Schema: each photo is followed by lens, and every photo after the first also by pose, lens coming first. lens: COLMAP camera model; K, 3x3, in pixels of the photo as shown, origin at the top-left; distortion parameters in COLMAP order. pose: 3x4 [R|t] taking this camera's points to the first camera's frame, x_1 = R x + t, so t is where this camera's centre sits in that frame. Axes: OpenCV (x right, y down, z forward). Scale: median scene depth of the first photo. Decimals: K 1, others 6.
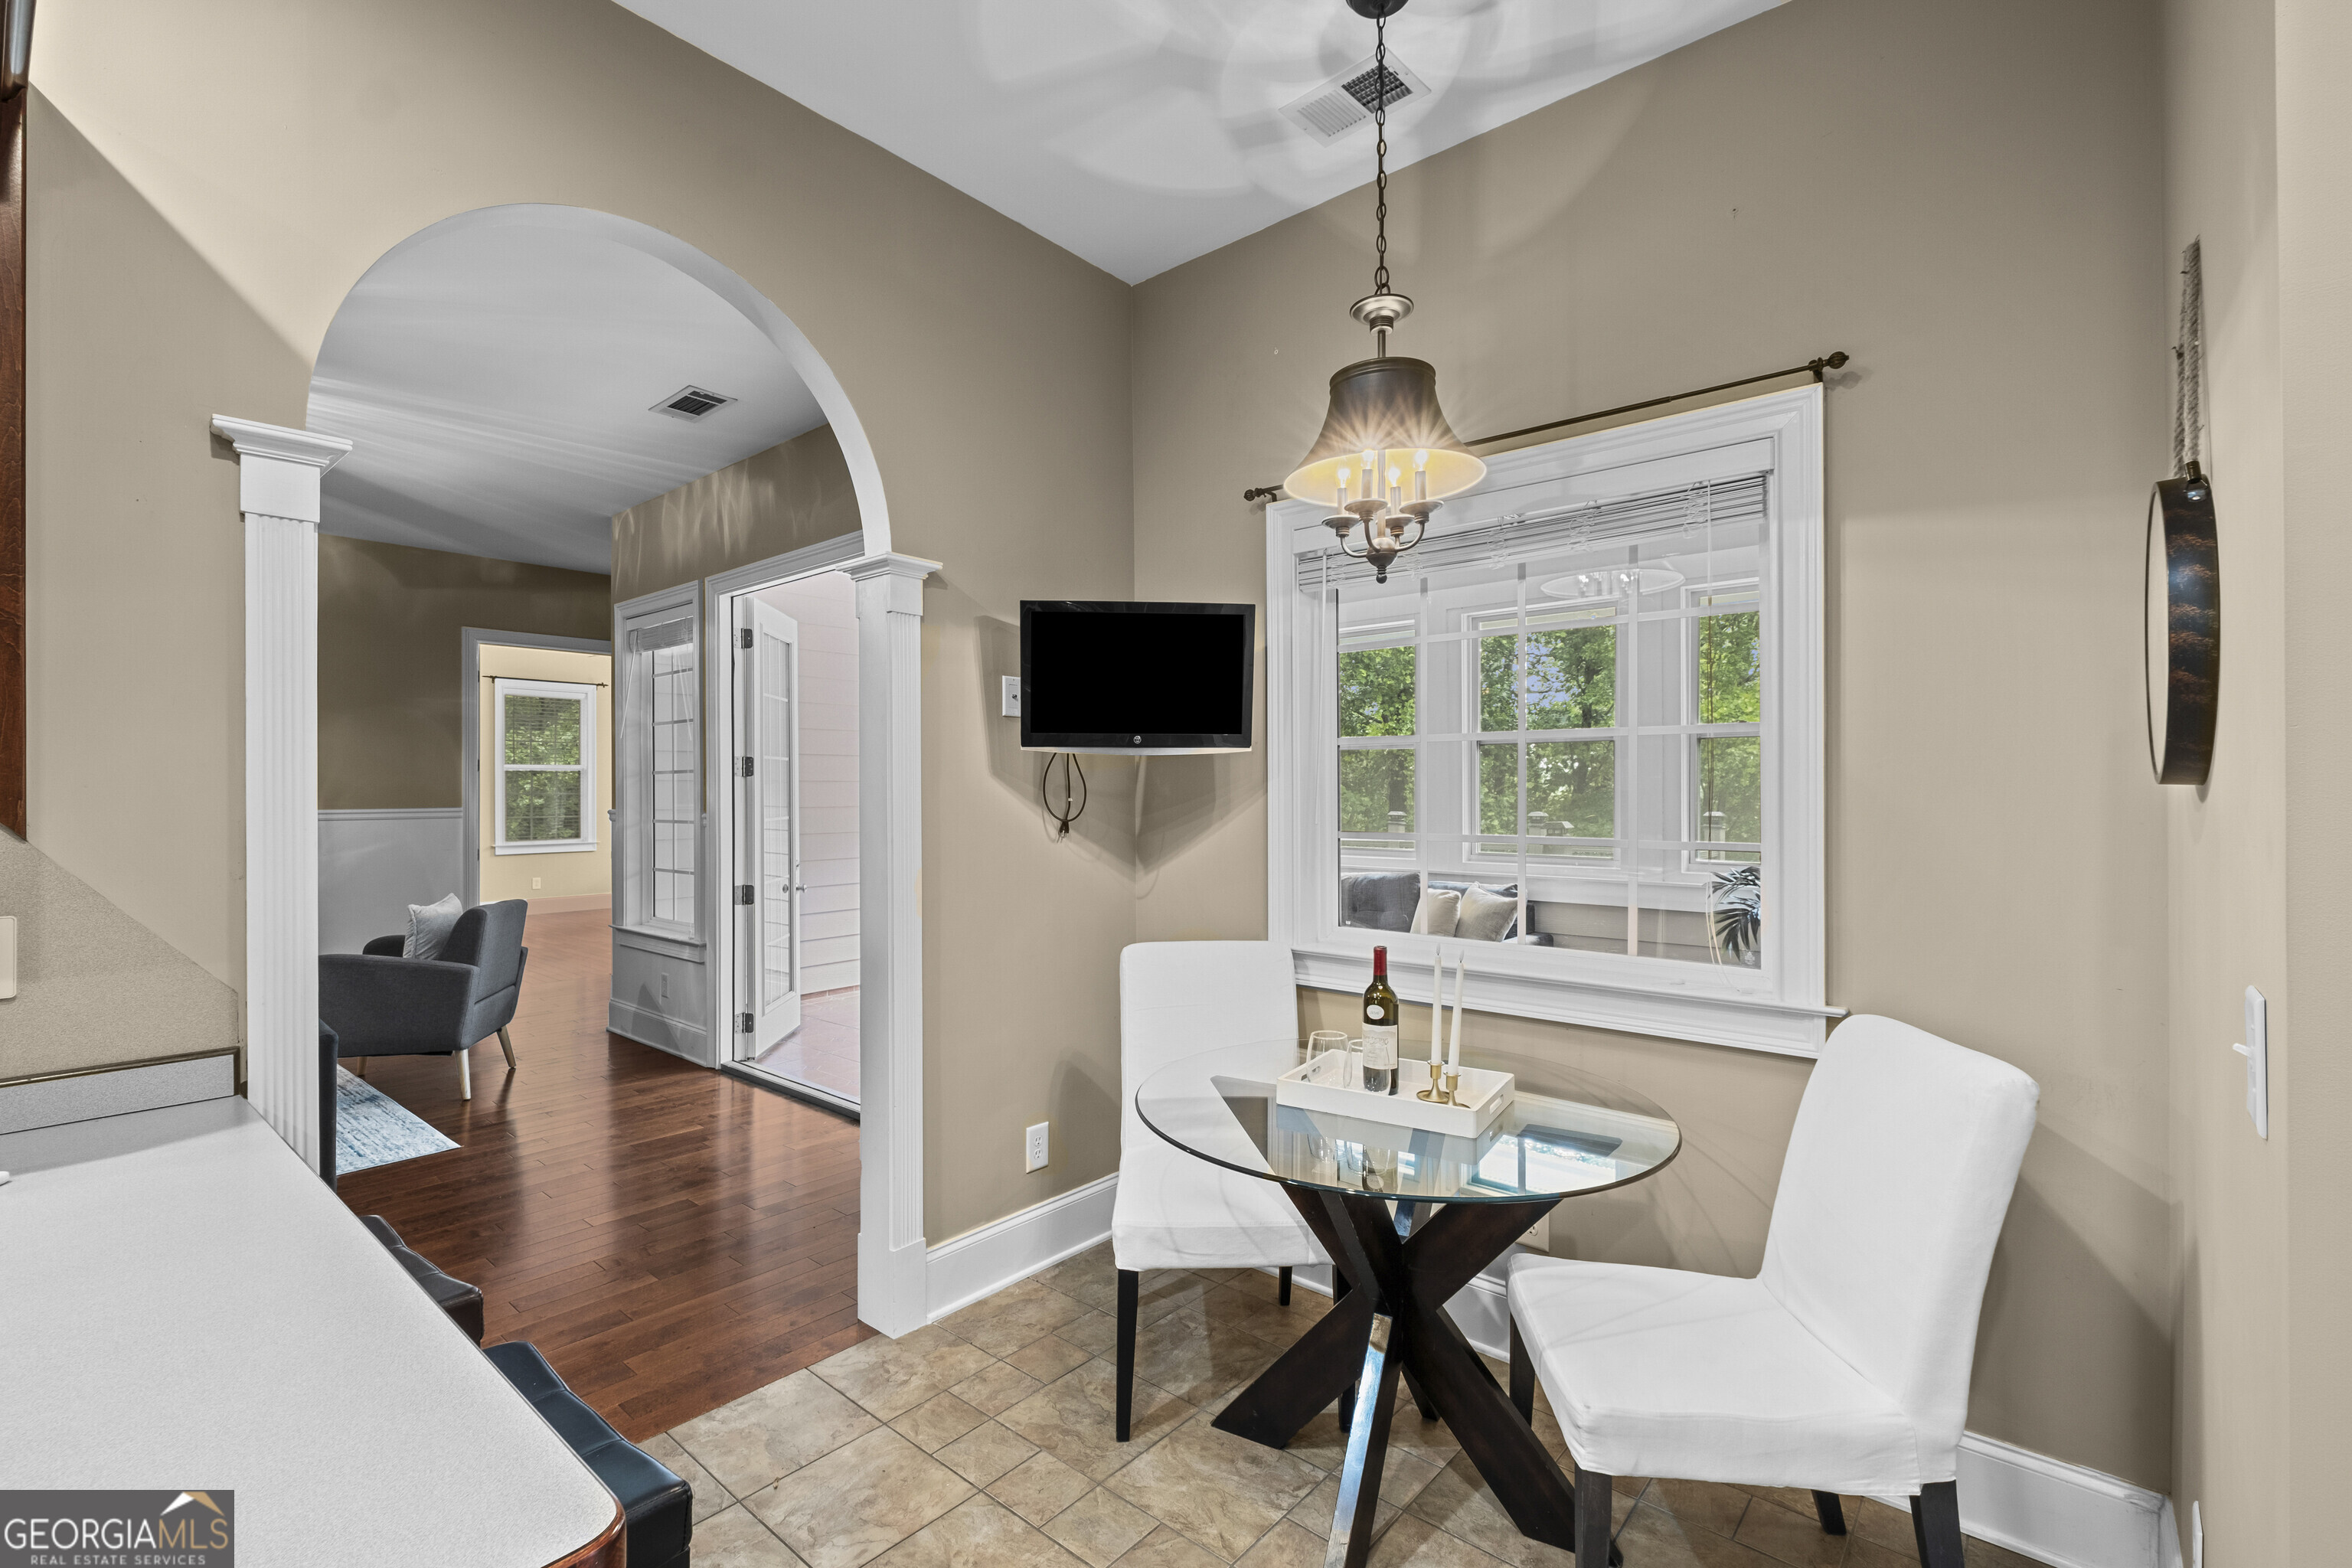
lens RADIAL K [[1014.9, 0, 1189.6], [0, 1014.9, 786.0], [0, 0, 1]] dist [-0.001440, -0.000784]
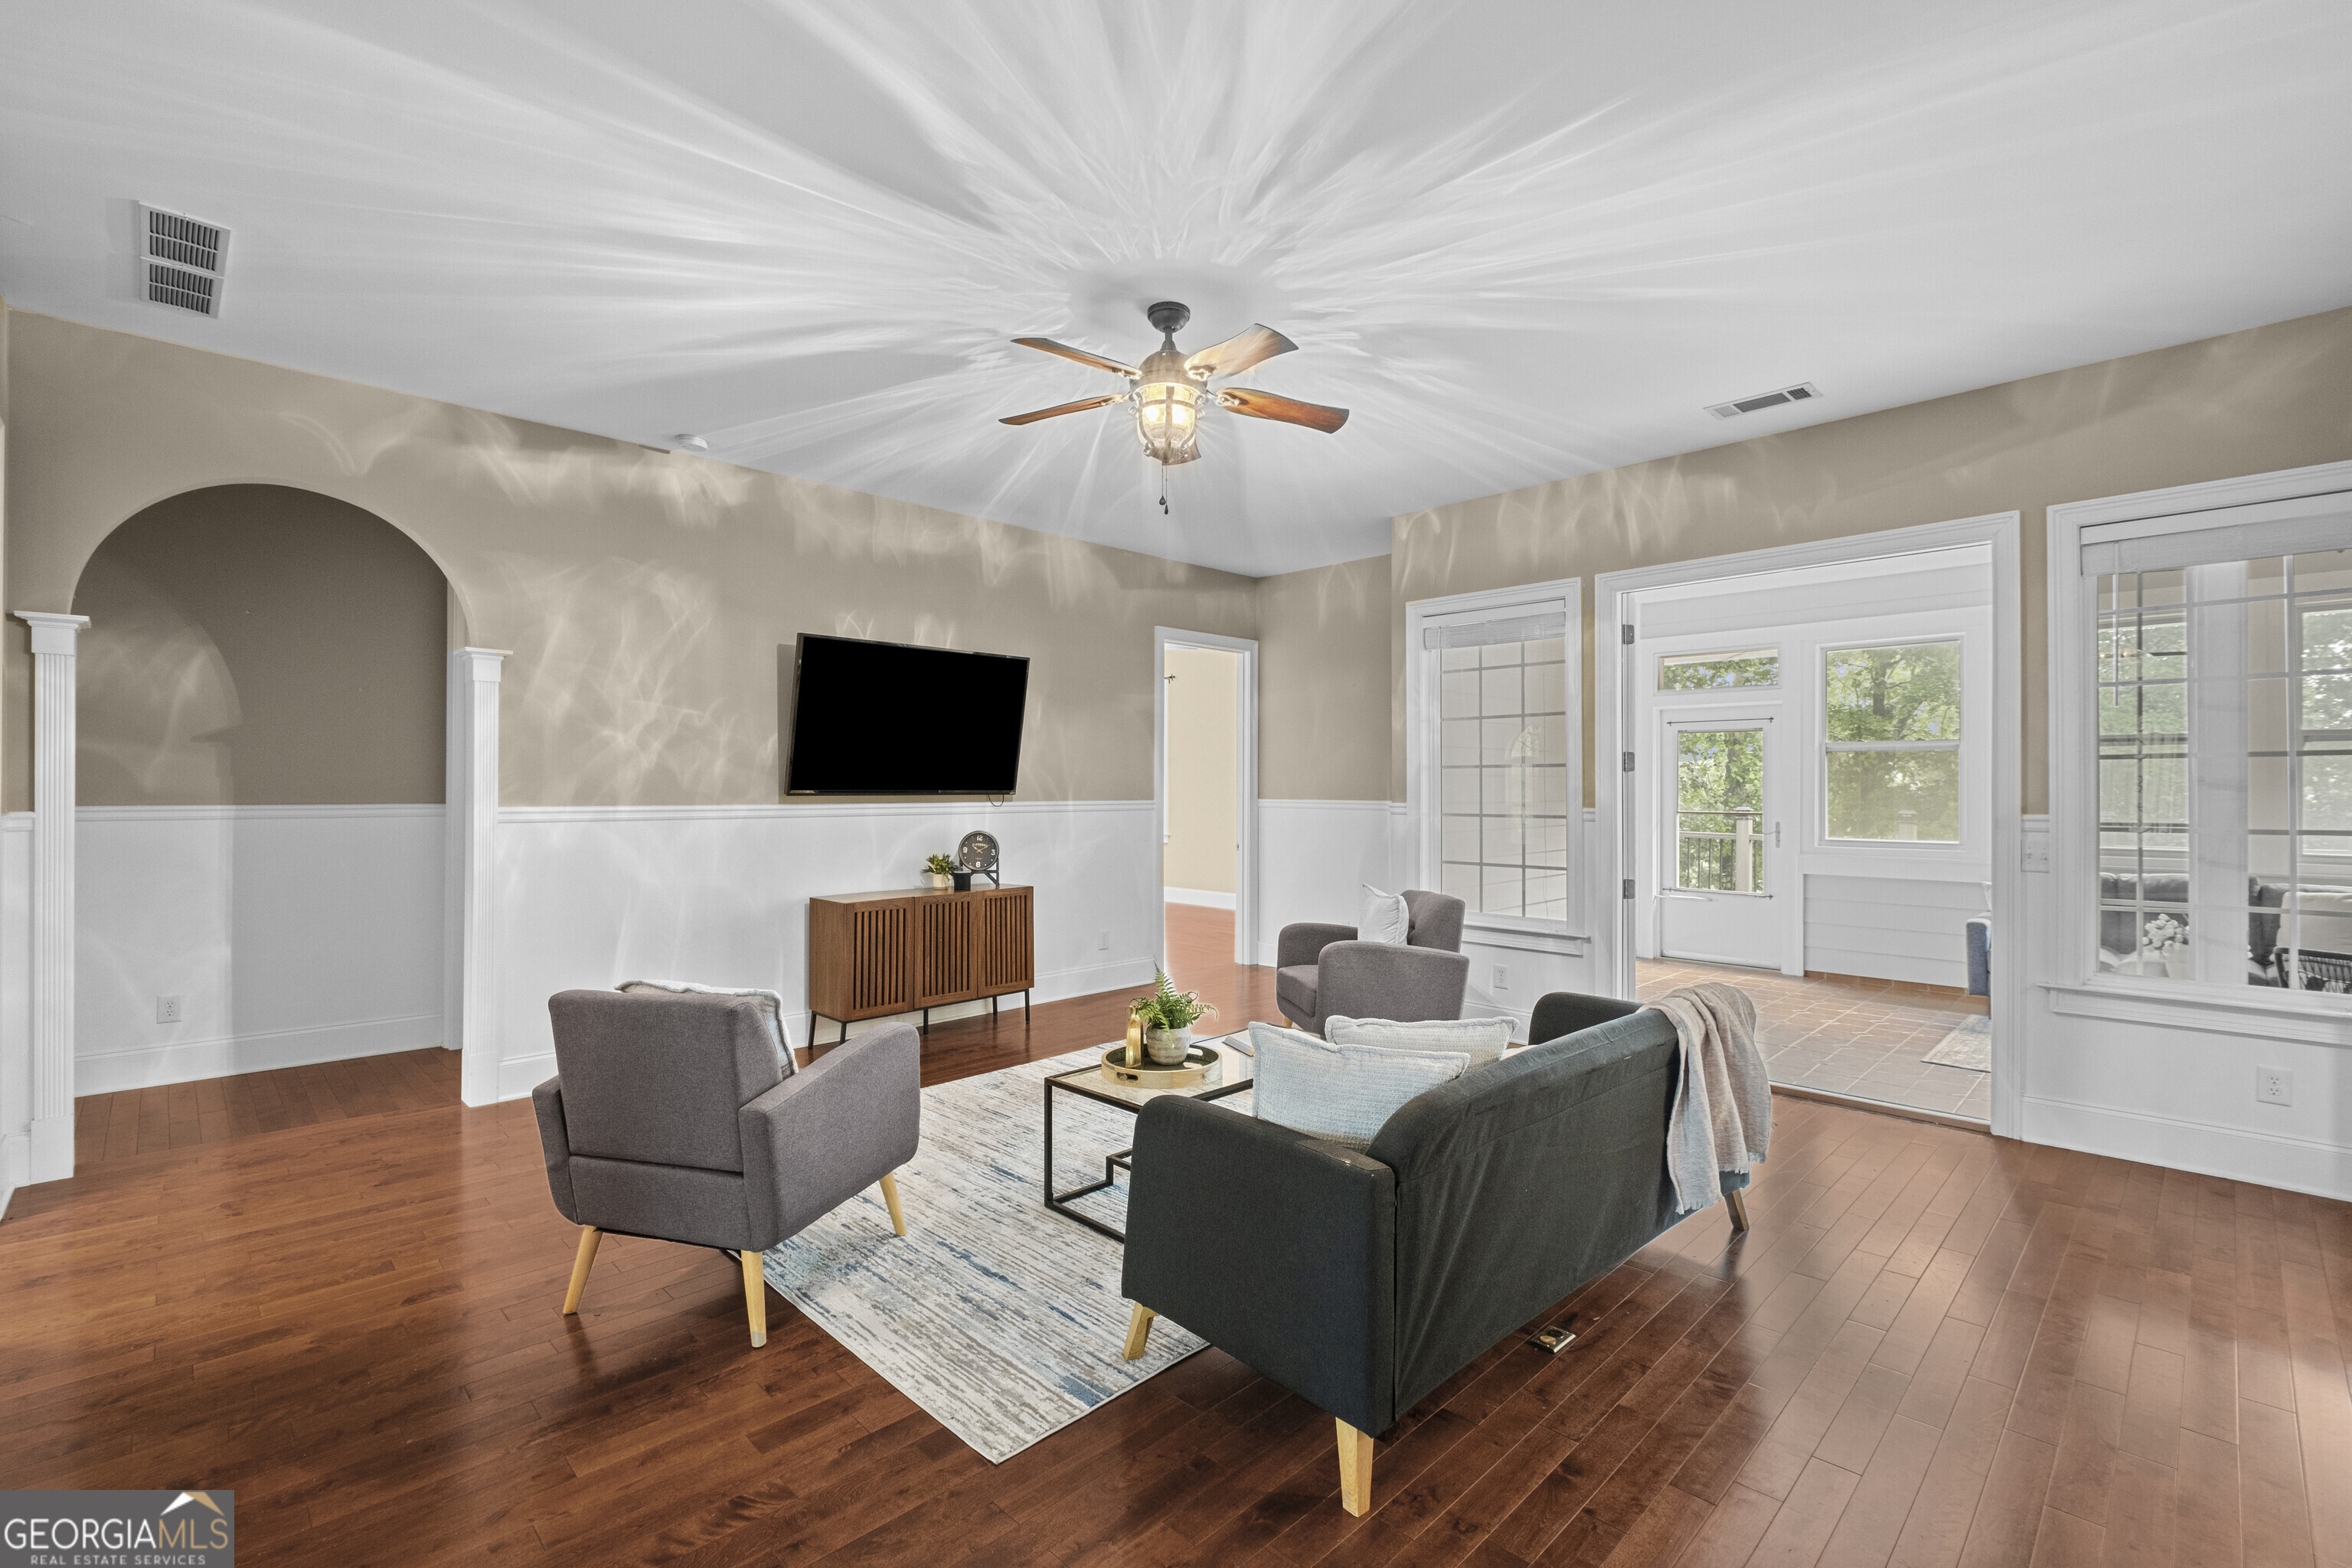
lens RADIAL K [[1014.9, 0, 1189.6], [0, 1014.9, 786.0], [0, 0, 1]] dist [-0.001440, -0.000784]
pose [[0.997360, 0.003457, -0.072537, -0.652648], [-0.003143, 0.999985, 0.004447, 0.001471], [0.072551, -0.004207, 0.997356, -0.033515]]
